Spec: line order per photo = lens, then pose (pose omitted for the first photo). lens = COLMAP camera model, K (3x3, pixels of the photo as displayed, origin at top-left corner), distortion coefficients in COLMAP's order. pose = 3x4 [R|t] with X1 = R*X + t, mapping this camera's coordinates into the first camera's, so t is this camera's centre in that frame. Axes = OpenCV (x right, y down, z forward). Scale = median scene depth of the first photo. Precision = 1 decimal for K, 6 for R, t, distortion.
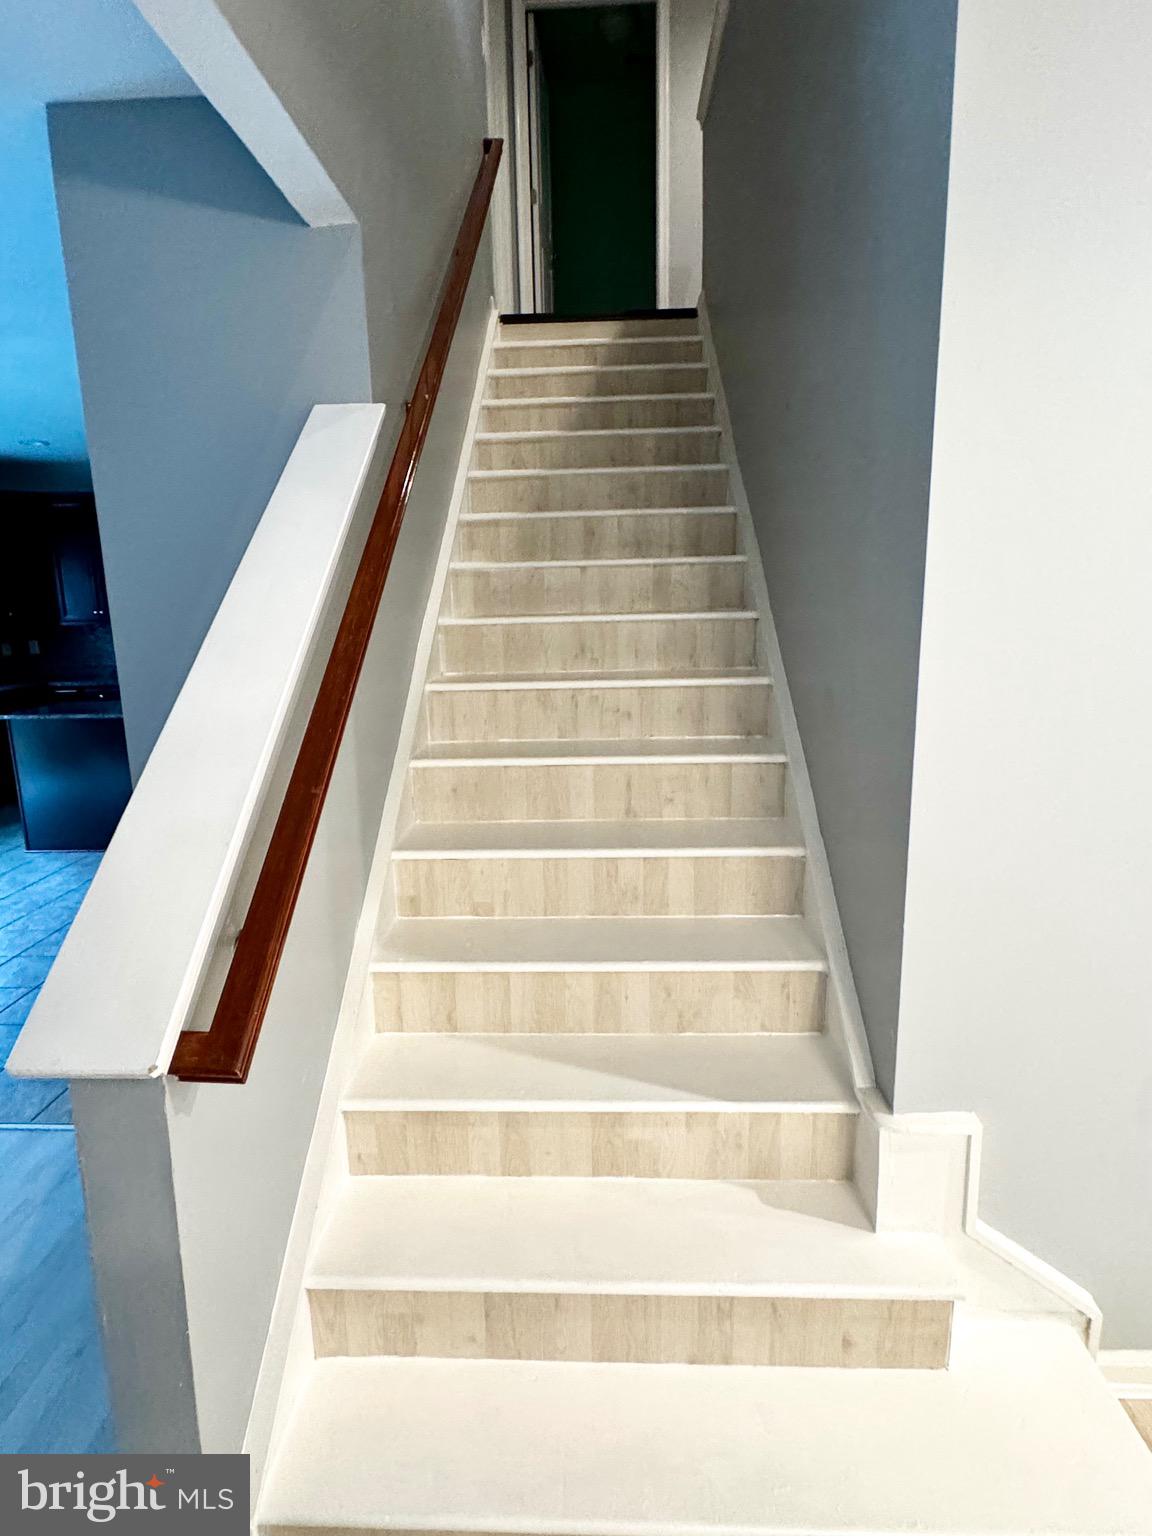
lens RADIAL K [[817.6, 0, 577.4], [0, 817.6, 758.8], [0, 0, 1]] dist [0.002120, 0.000421]
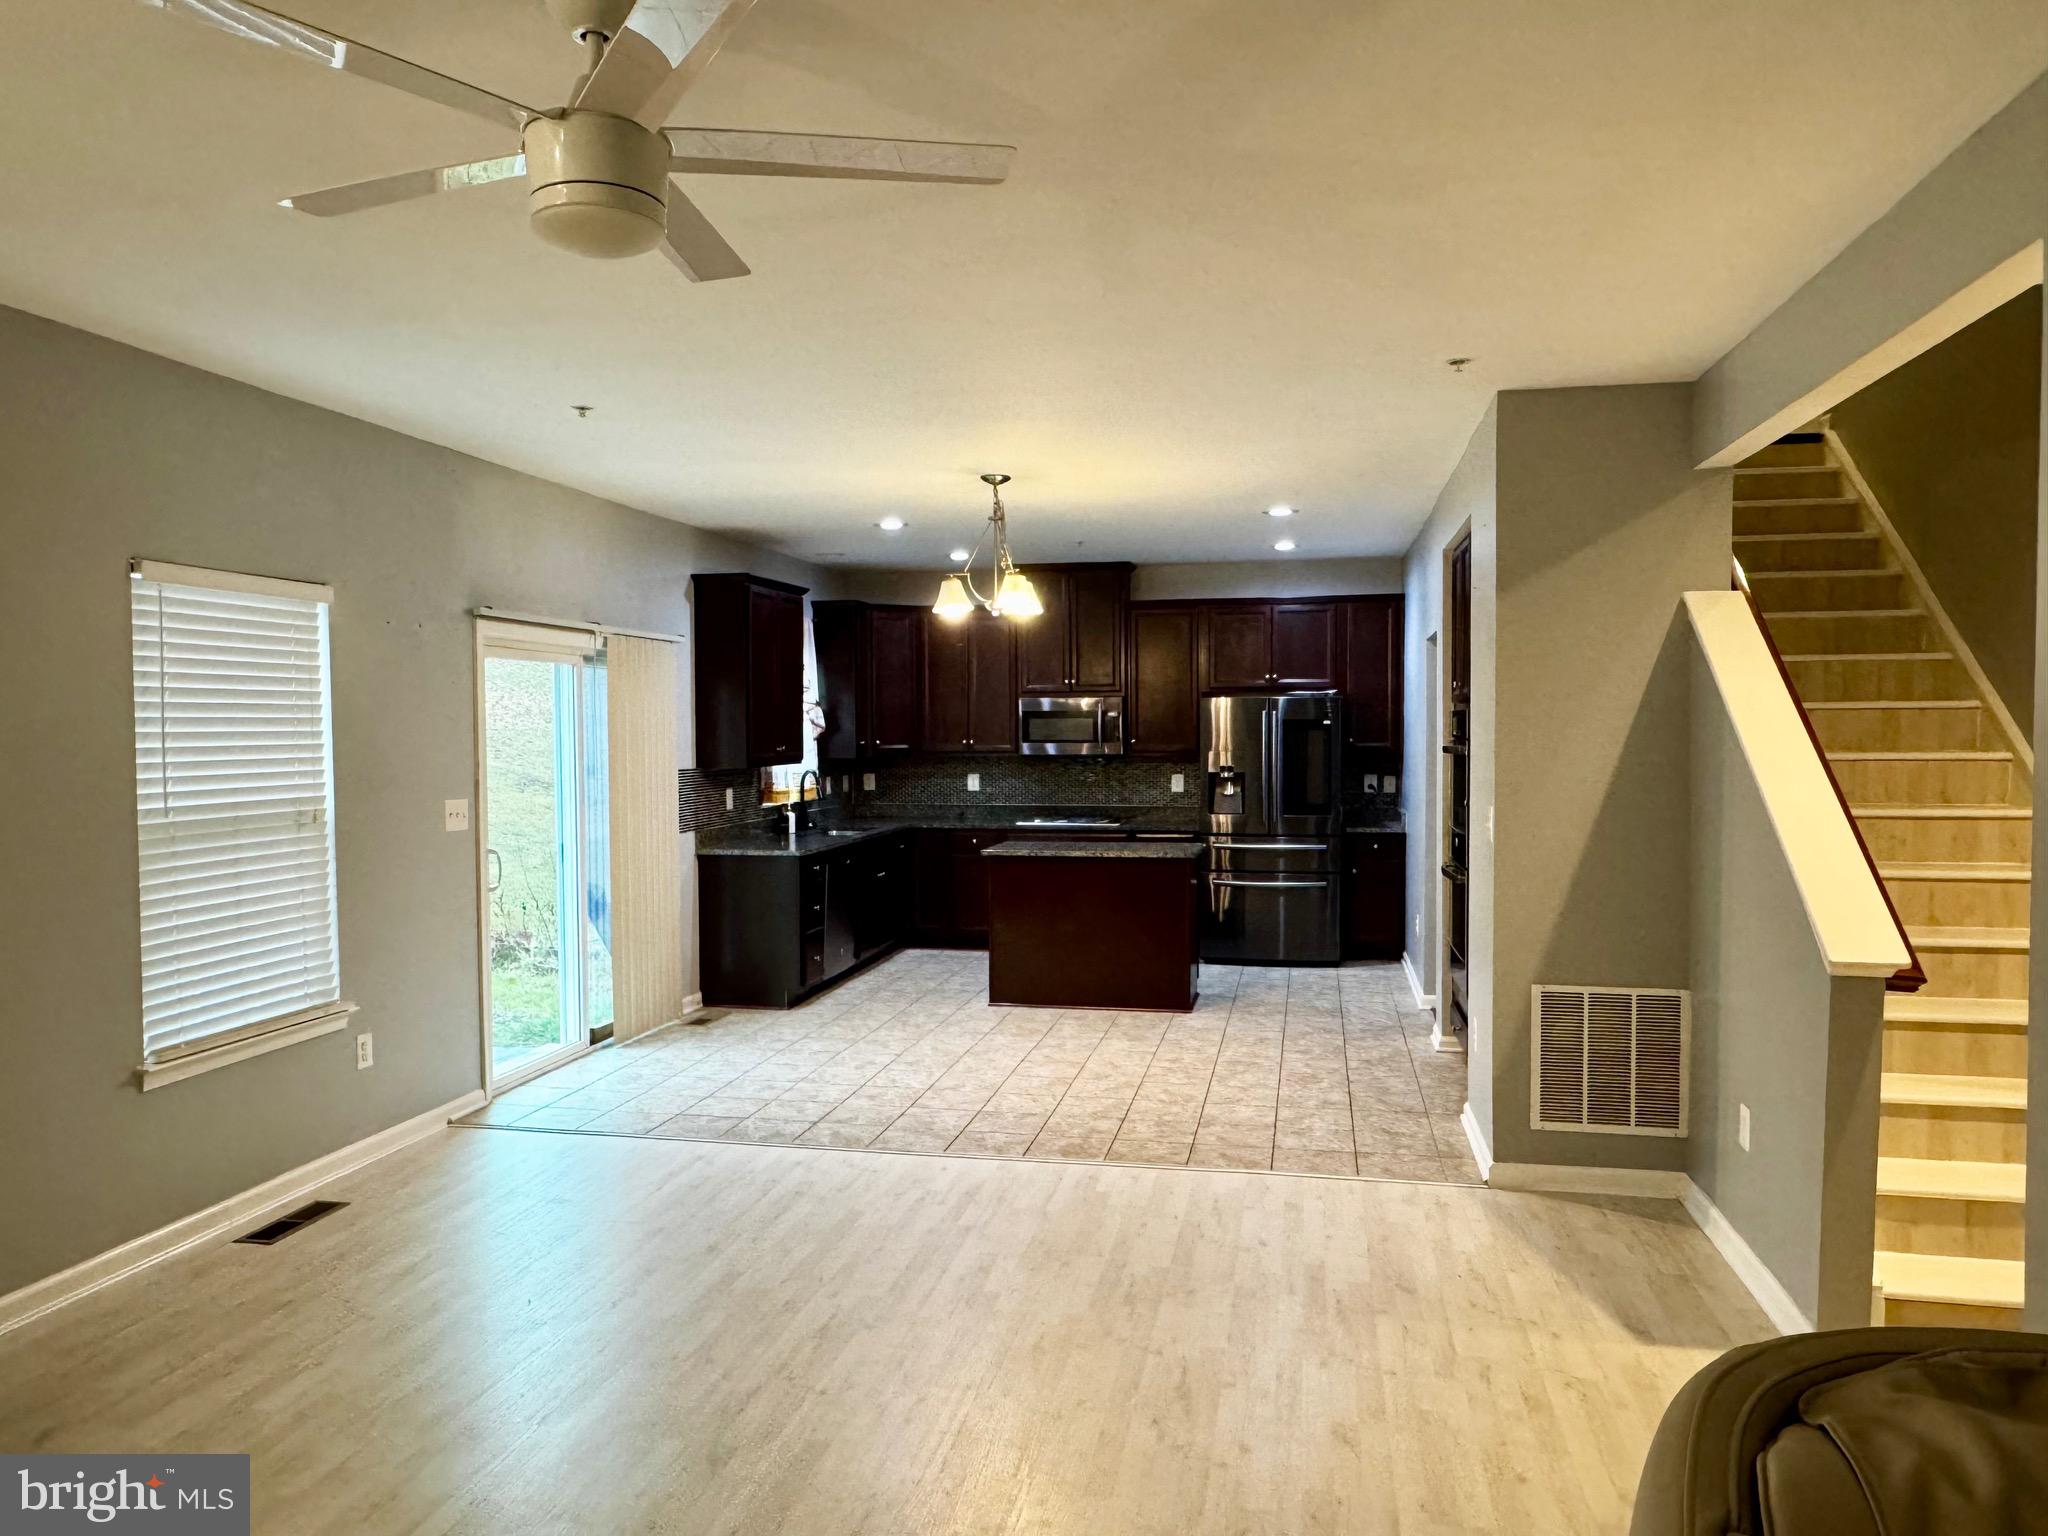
lens RADIAL K [[1412.4, 0, 1013.8], [0, 1412.4, 778.0], [0, 0, 1]] dist [-0.002271, 0.006370]
pose [[0.986037, 0.021959, -0.165071, -0.757867], [-0.047926, 0.986748, -0.155020, 0.202437], [0.159480, 0.160767, 0.974023, -1.013179]]
